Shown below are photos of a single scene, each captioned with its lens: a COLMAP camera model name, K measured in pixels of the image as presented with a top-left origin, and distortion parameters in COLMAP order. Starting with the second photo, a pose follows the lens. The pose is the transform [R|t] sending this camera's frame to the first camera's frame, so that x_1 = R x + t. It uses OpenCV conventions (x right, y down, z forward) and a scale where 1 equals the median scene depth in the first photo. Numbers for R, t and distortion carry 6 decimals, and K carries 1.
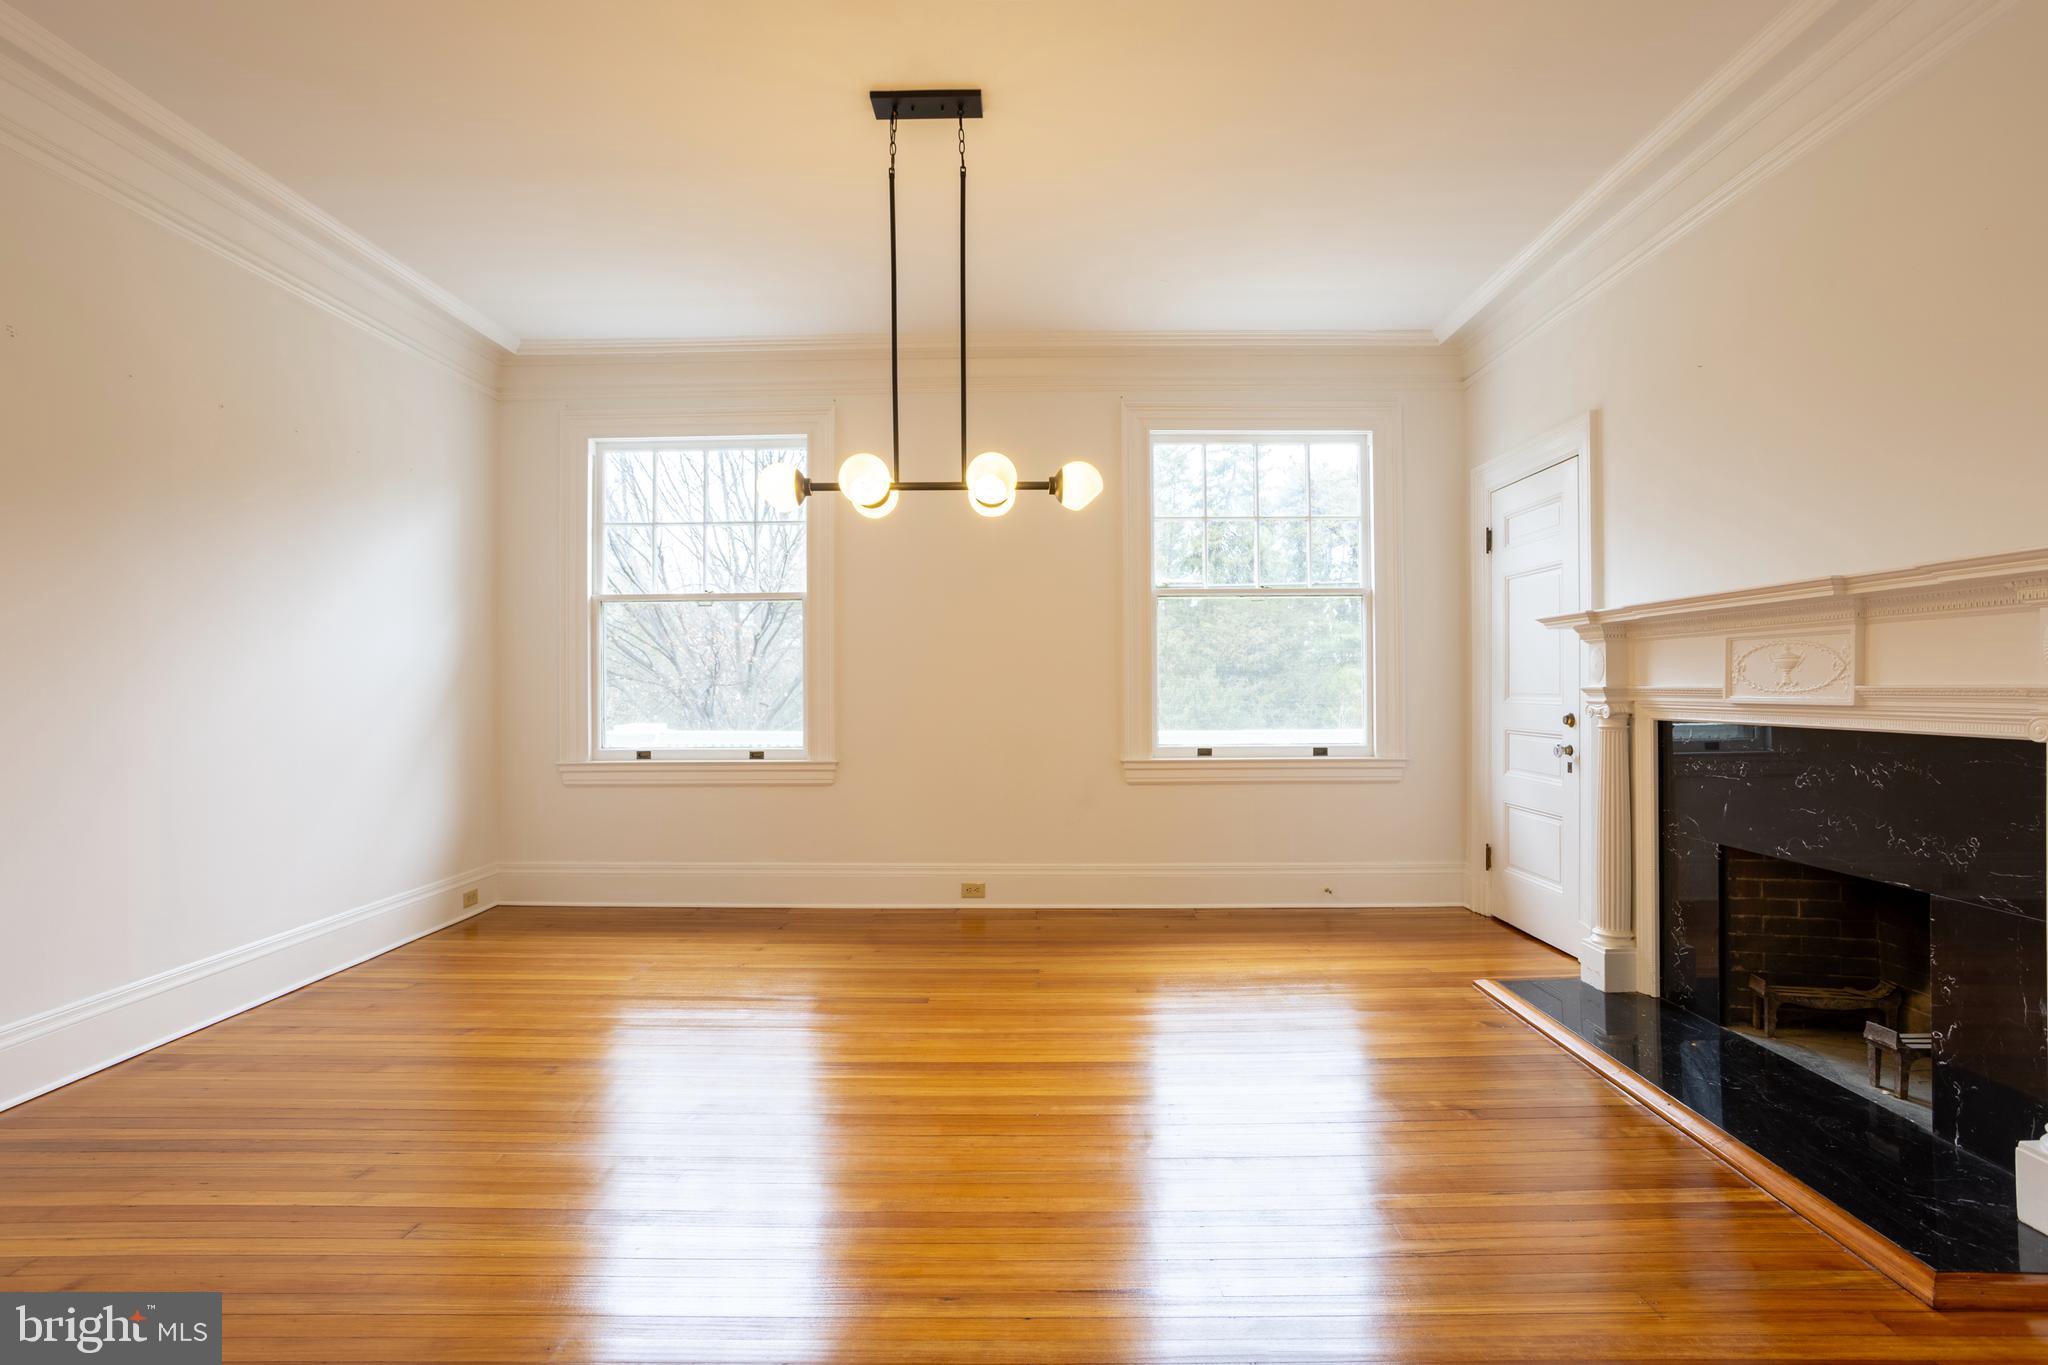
lens RADIAL K [[989.2, 0, 1032.6], [0, 989.2, 689.1], [0, 0, 1]] dist [-0.056688, 0.043420]
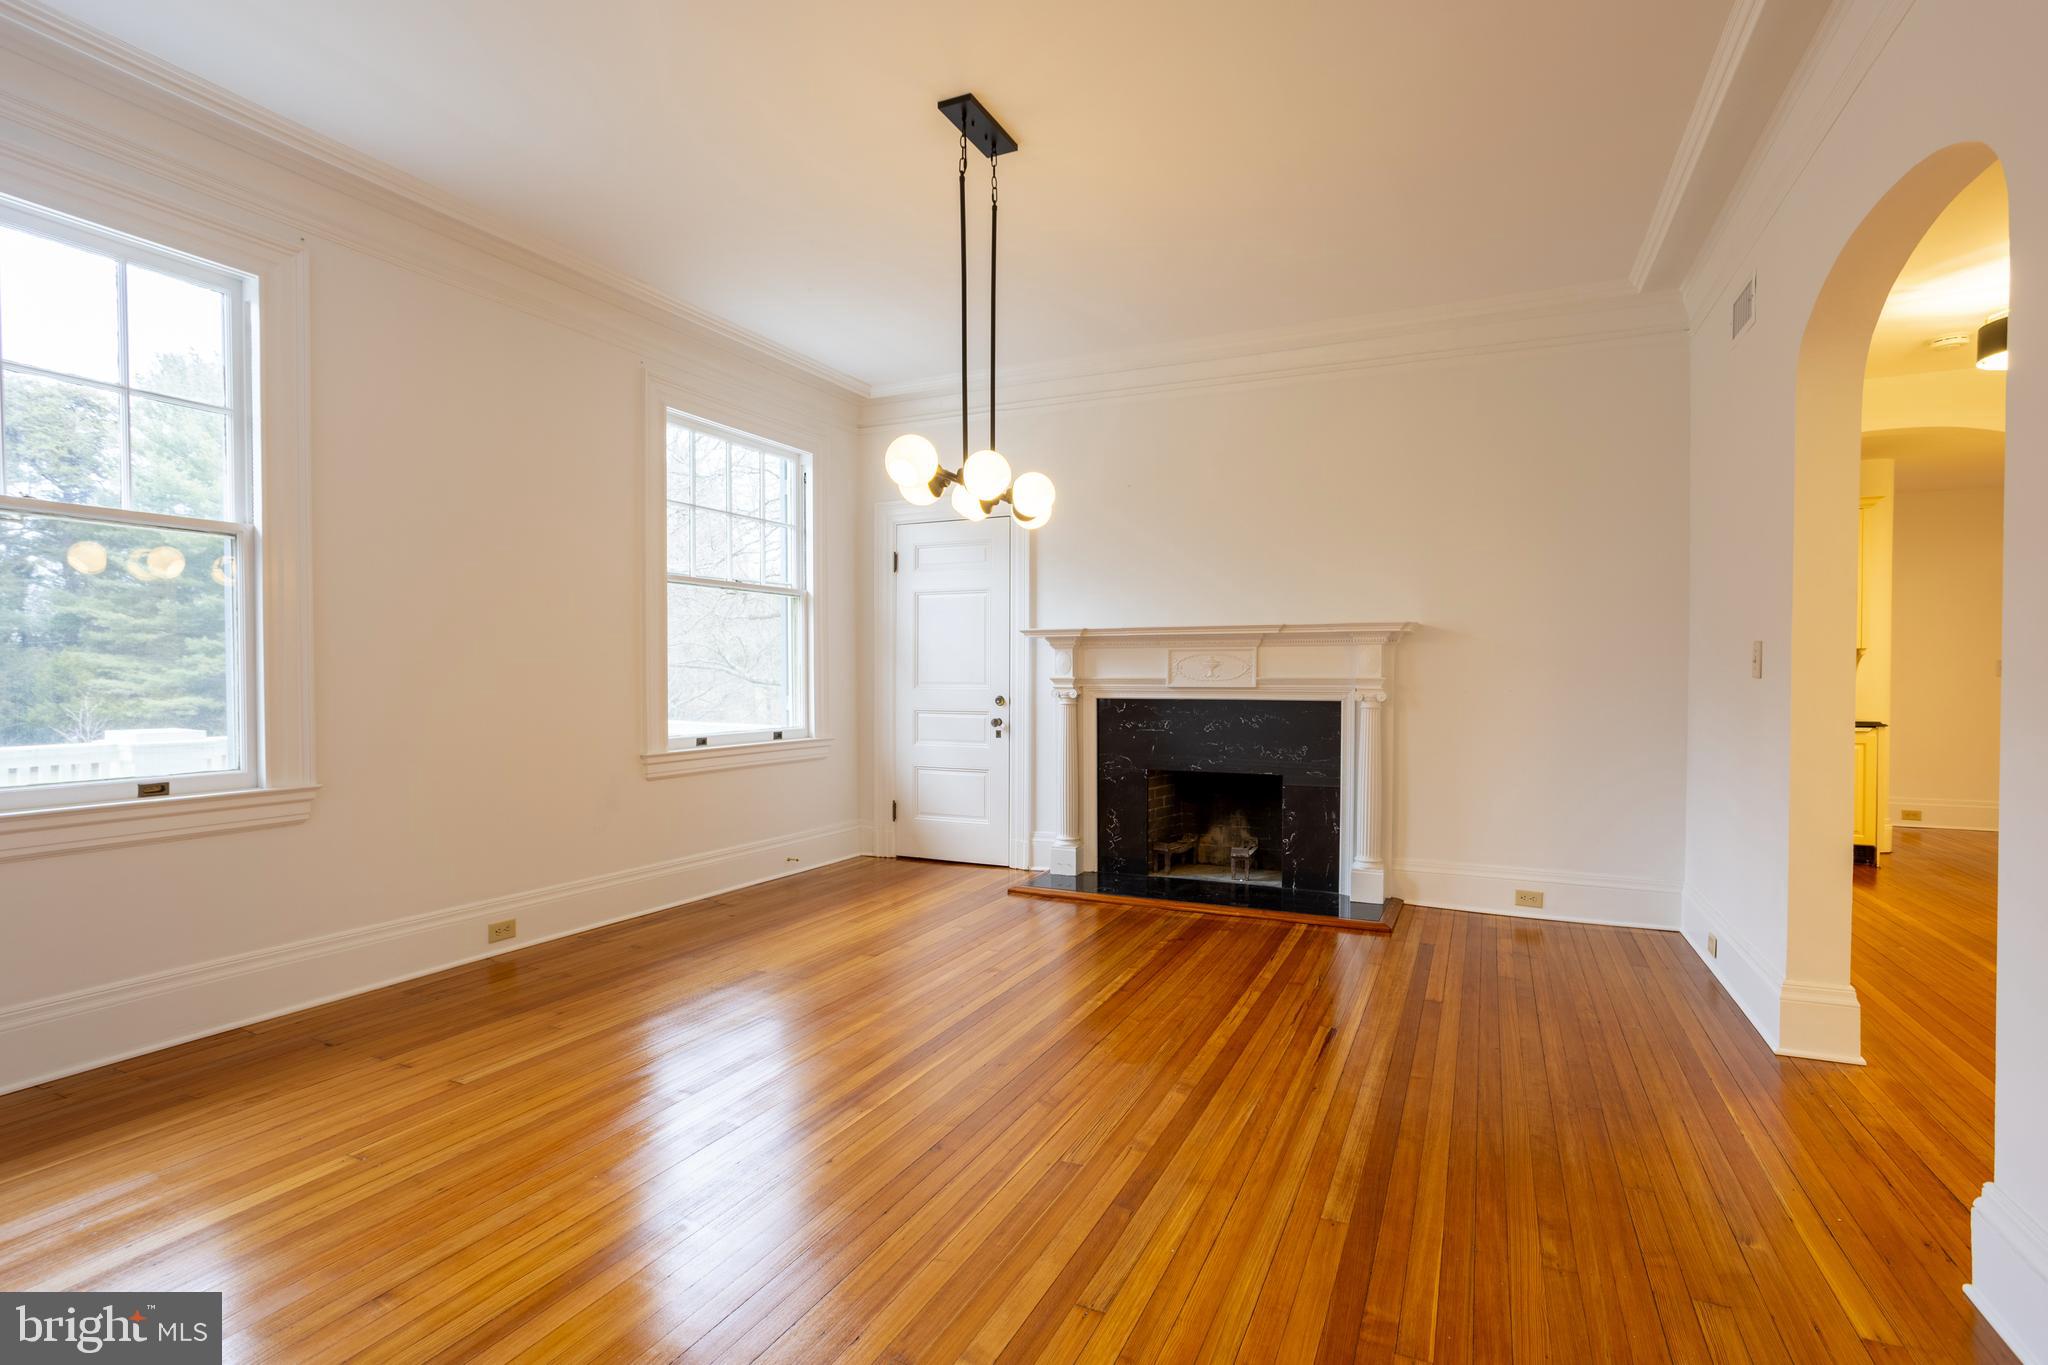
lens RADIAL K [[989.2, 0, 1032.6], [0, 989.2, 689.1], [0, 0, 1]] dist [-0.056688, 0.043420]
pose [[0.418562, -0.008009, 0.908153, -0.726564], [-0.000969, 0.999957, 0.009265, 0.001334], [-0.908188, -0.004758, 0.418536, 0.345241]]
